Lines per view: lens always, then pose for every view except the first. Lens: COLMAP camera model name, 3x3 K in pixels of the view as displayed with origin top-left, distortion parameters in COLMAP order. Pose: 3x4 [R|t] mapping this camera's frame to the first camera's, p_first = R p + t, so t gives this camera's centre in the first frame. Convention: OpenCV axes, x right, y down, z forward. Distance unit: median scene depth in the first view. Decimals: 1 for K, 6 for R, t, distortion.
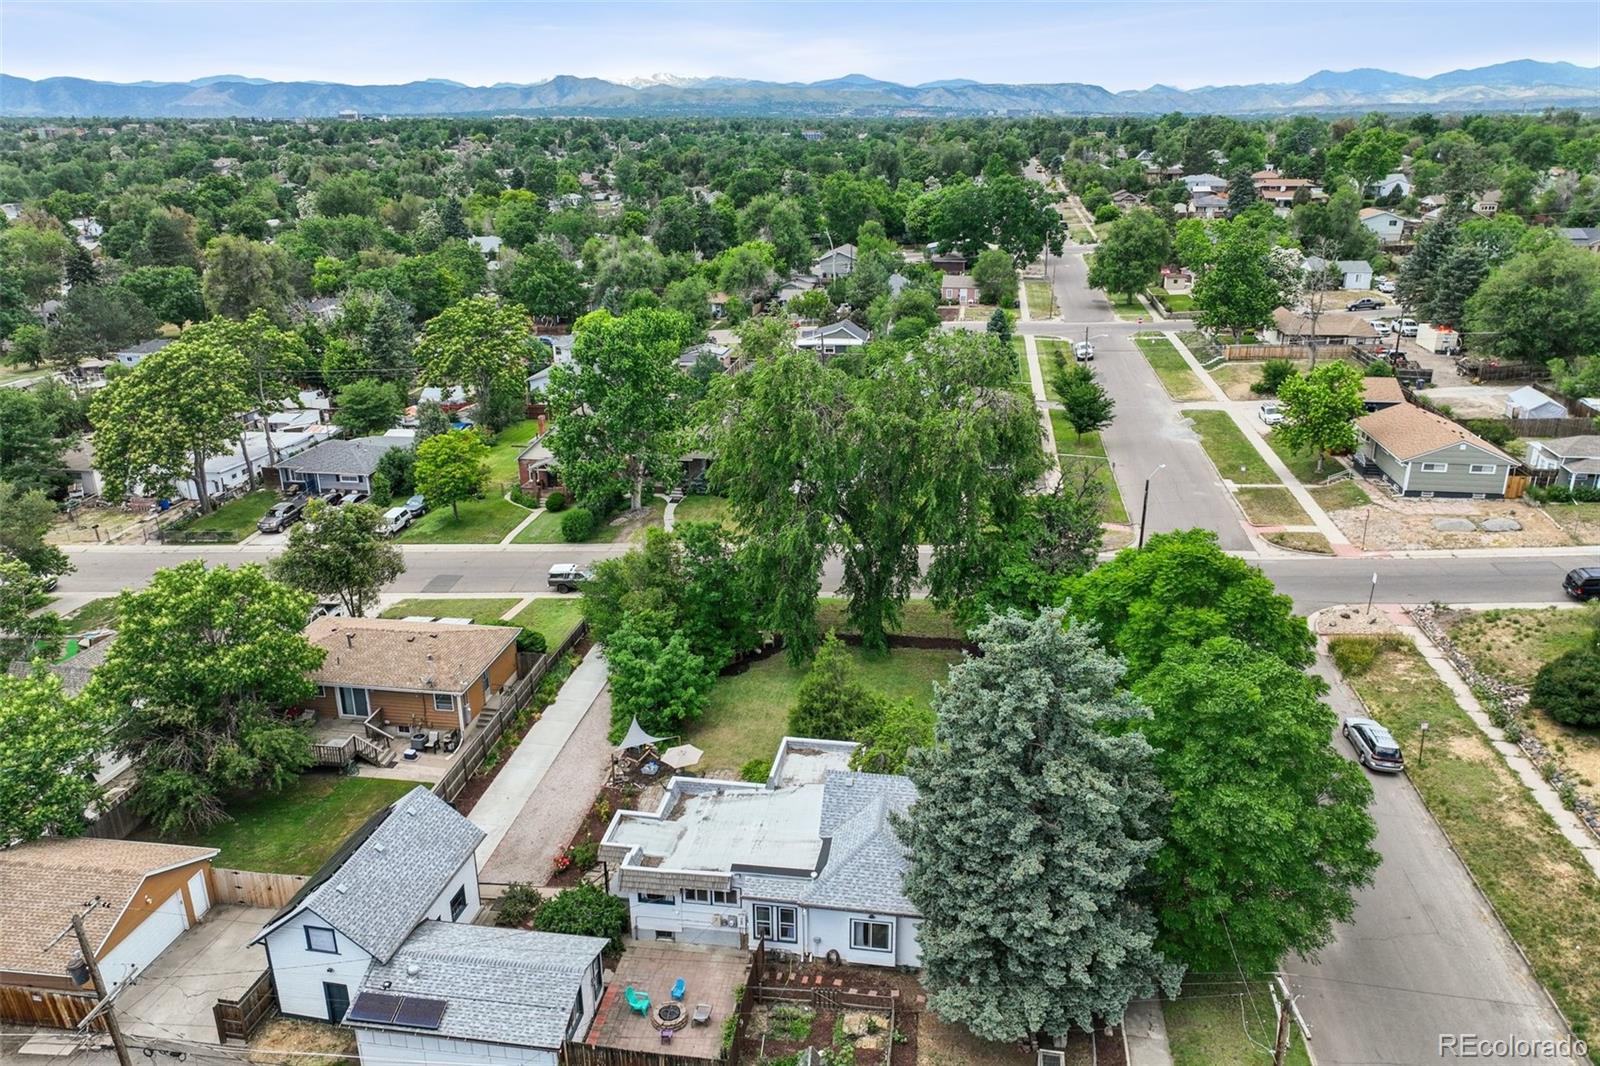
lens RADIAL K [[1091.7, 0, 804.2], [0, 1091.7, 535.6], [0, 0, 1]] dist [-0.000574, 0.017780]
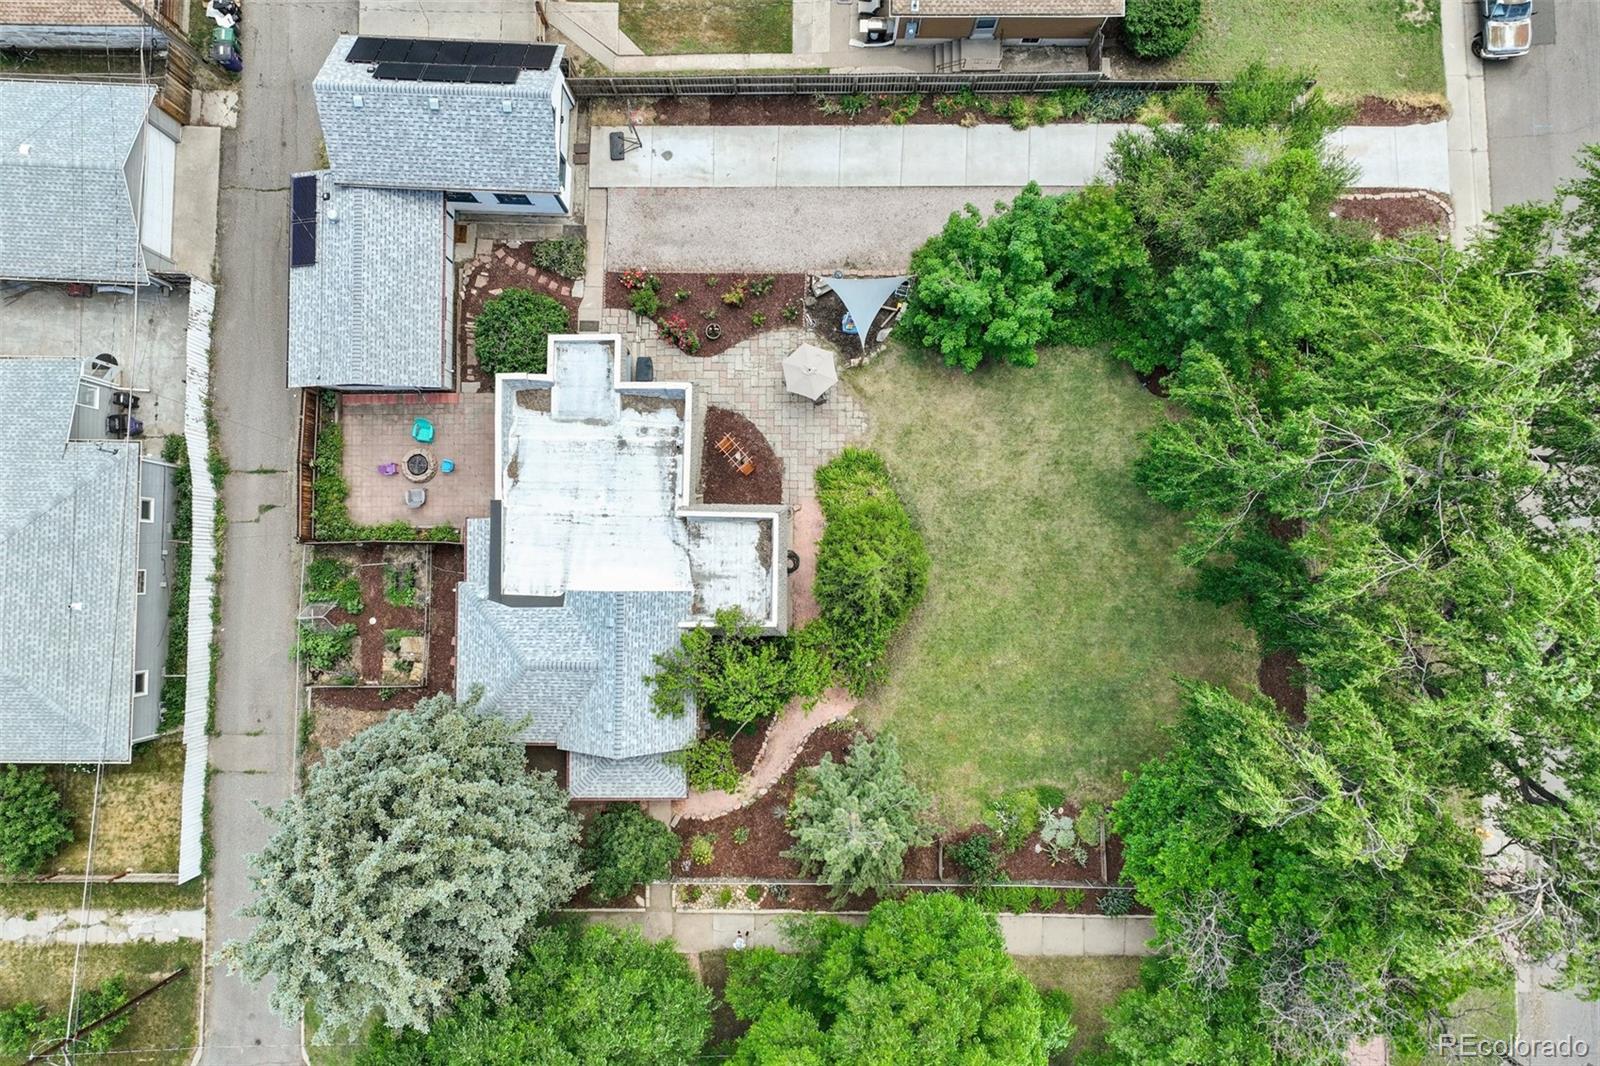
lens RADIAL K [[1091.7, 0, 804.2], [0, 1091.7, 535.6], [0, 0, 1]] dist [-0.000574, 0.017780]
pose [[0.139288, 0.989528, -0.037846, 0.027330], [-0.322392, 0.081450, 0.943096, -0.547779], [0.936303, -0.119160, 0.330361, 0.849734]]
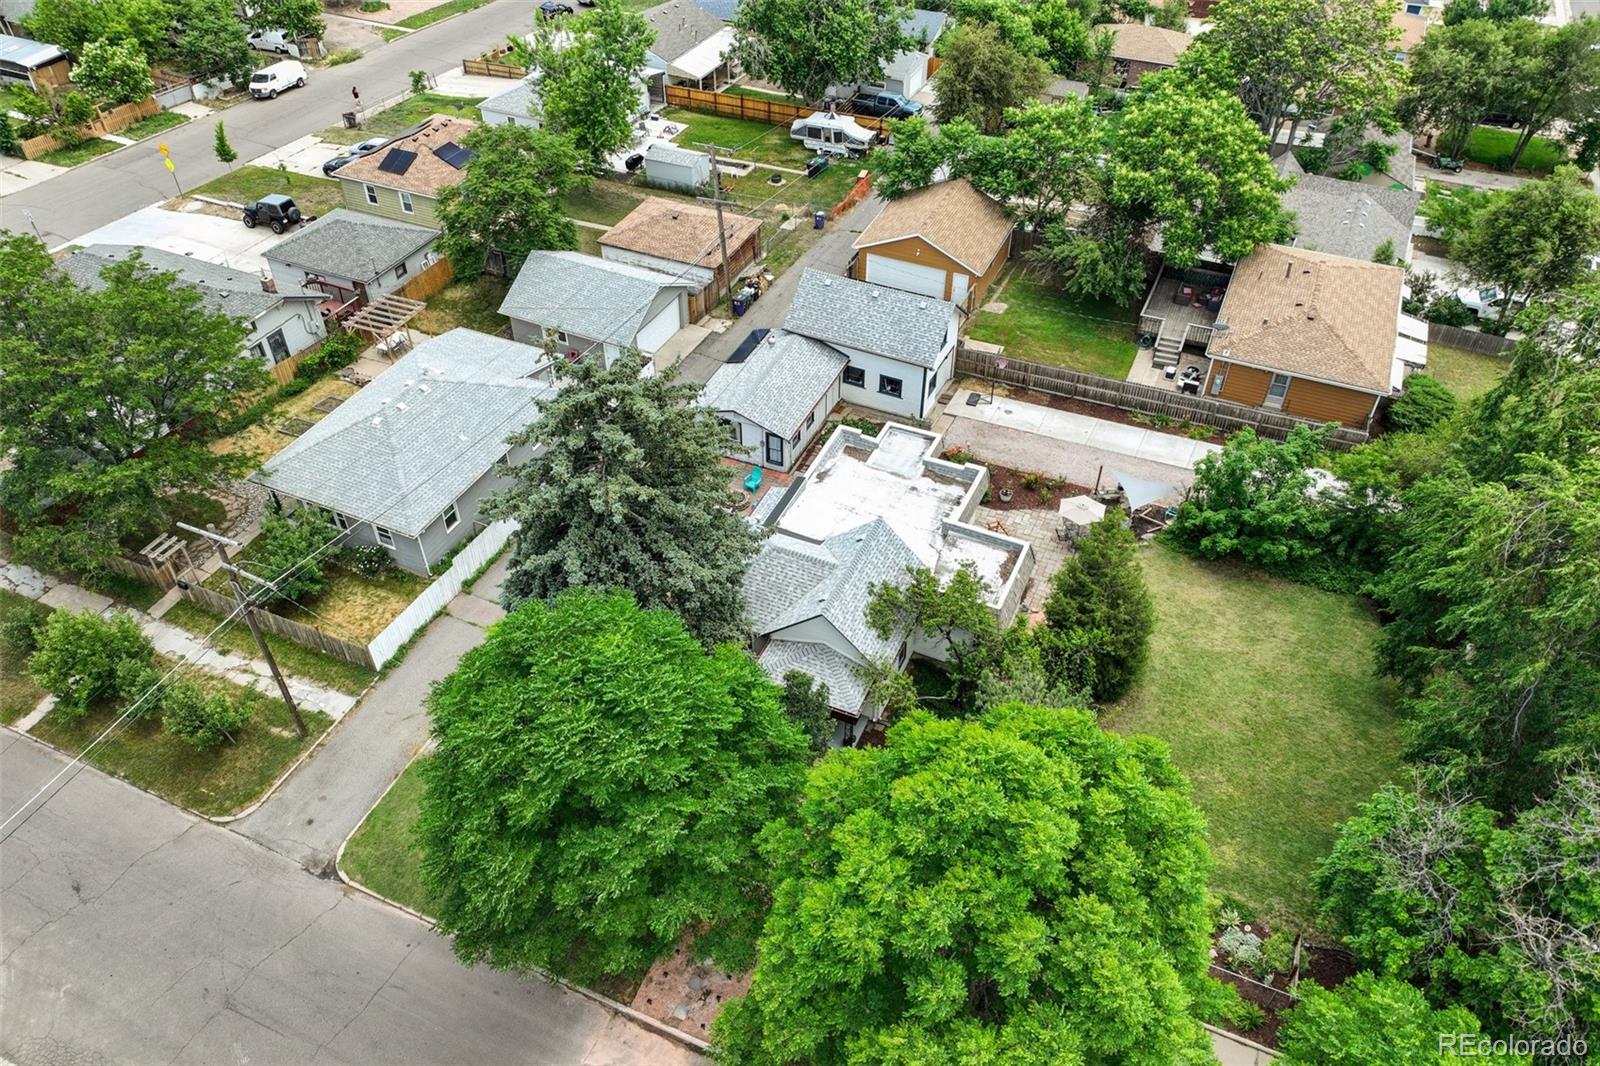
lens RADIAL K [[1145.2, 0, 800.0], [0, 1145.2, 533.0], [0, 0, 1]] dist [0.000220, 0.001749]
pose [[-0.274246, 0.638159, -0.719404, 0.692128], [-0.314293, 0.647526, 0.694212, -0.388090], [0.908850, 0.416488, 0.022987, 0.901145]]
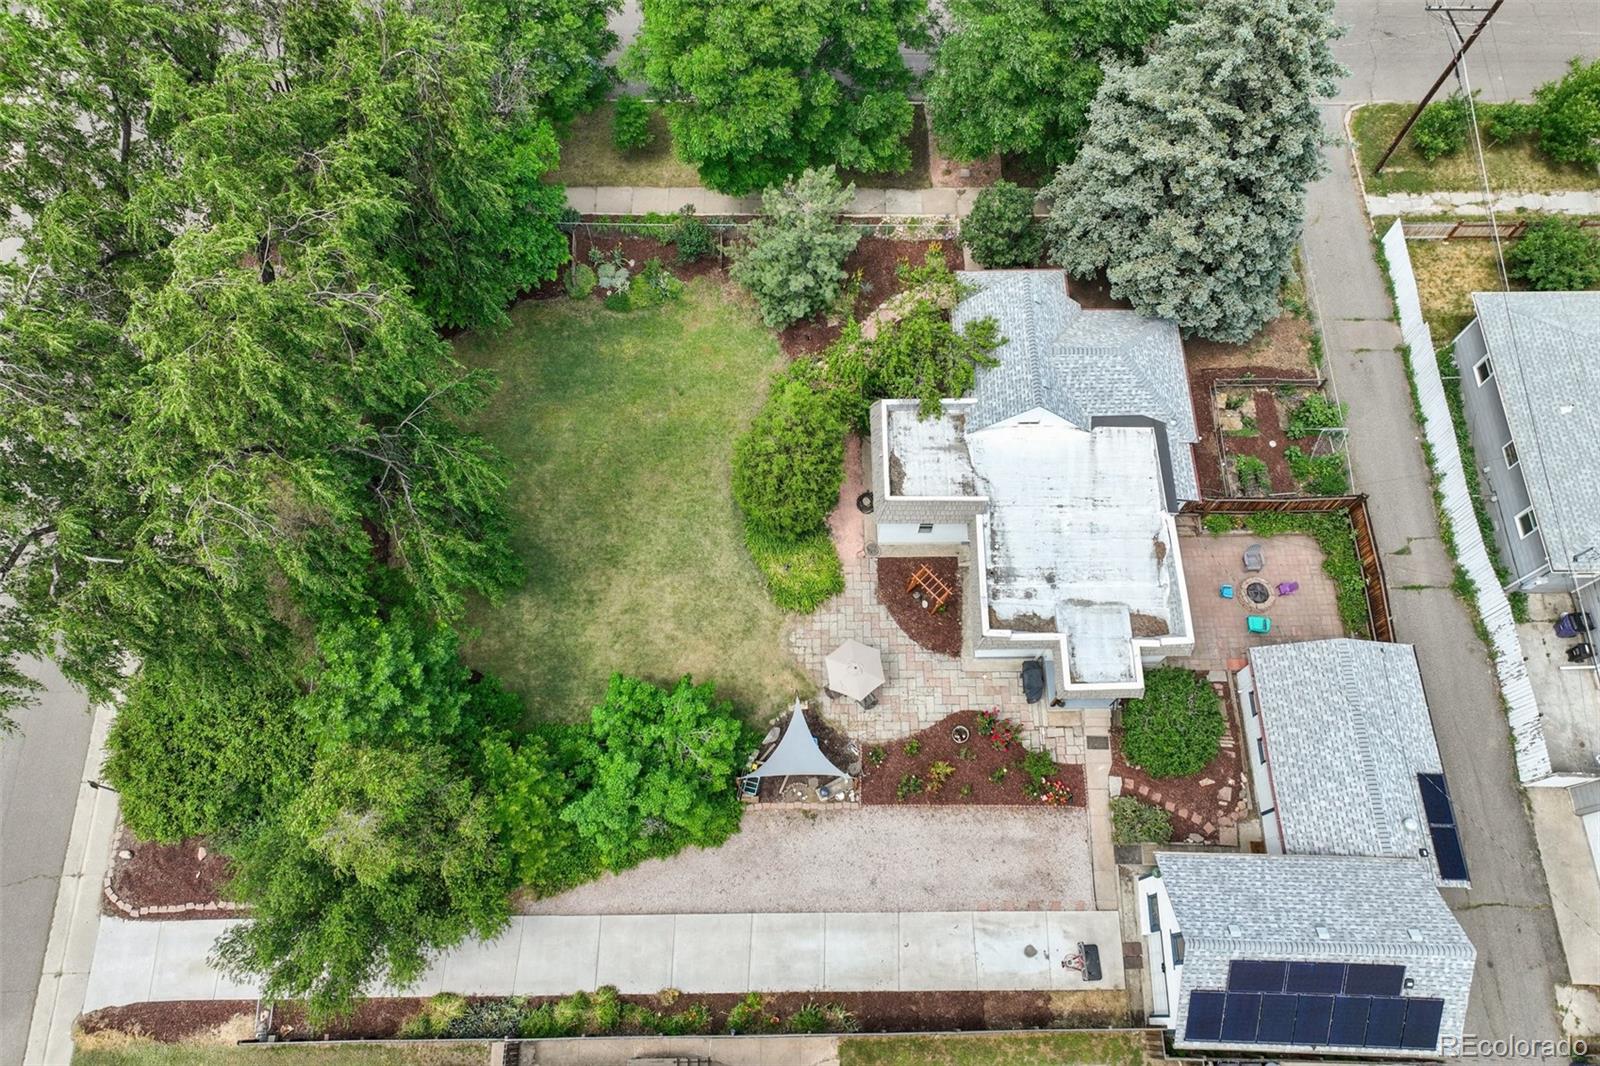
lens RADIAL K [[1091.7, 0, 804.2], [0, 1091.7, 535.6], [0, 0, 1]] dist [-0.000574, 0.017780]
pose [[-0.154822, -0.913702, 0.375736, -0.327217], [0.316651, 0.314364, 0.894934, -0.503035], [-0.935822, 0.257533, 0.240654, 0.968767]]
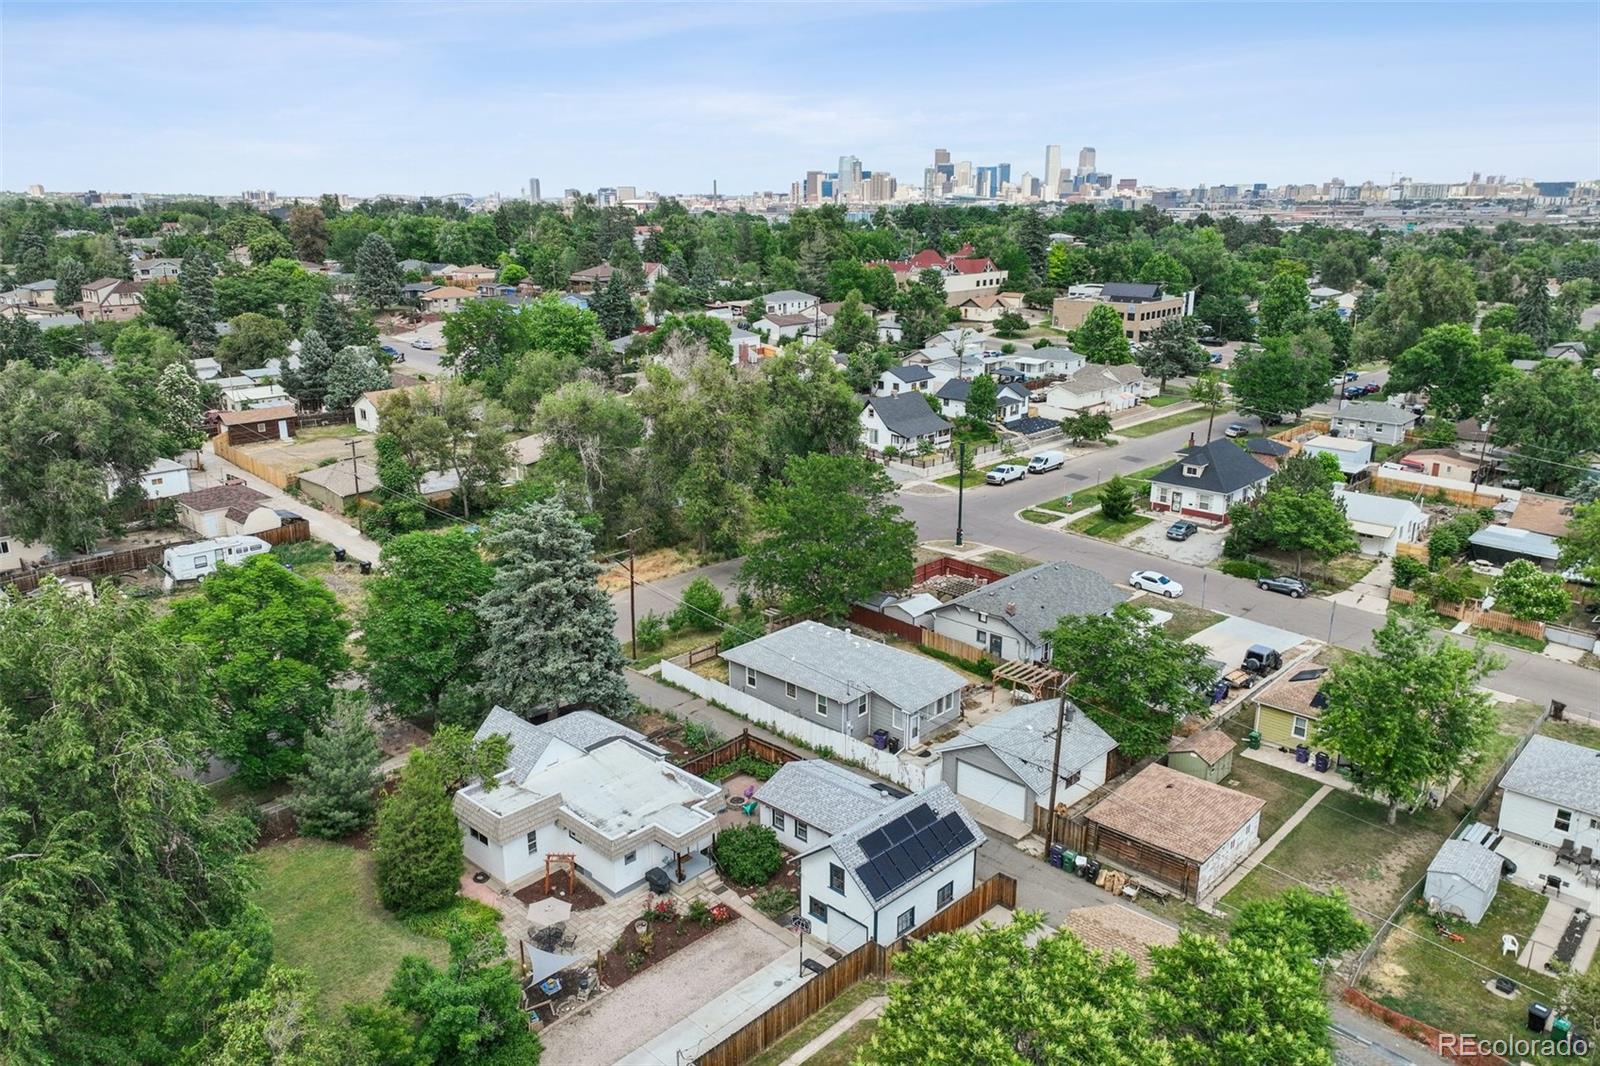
lens RADIAL K [[1145.2, 0, 800.0], [0, 1145.2, 533.0], [0, 0, 1]] dist [0.000220, 0.001749]
pose [[-0.823925, -0.164954, 0.542160, -0.851542], [0.181159, 0.829832, 0.527788, -0.593245], [-0.536963, 0.533075, -0.653837, 1.535986]]
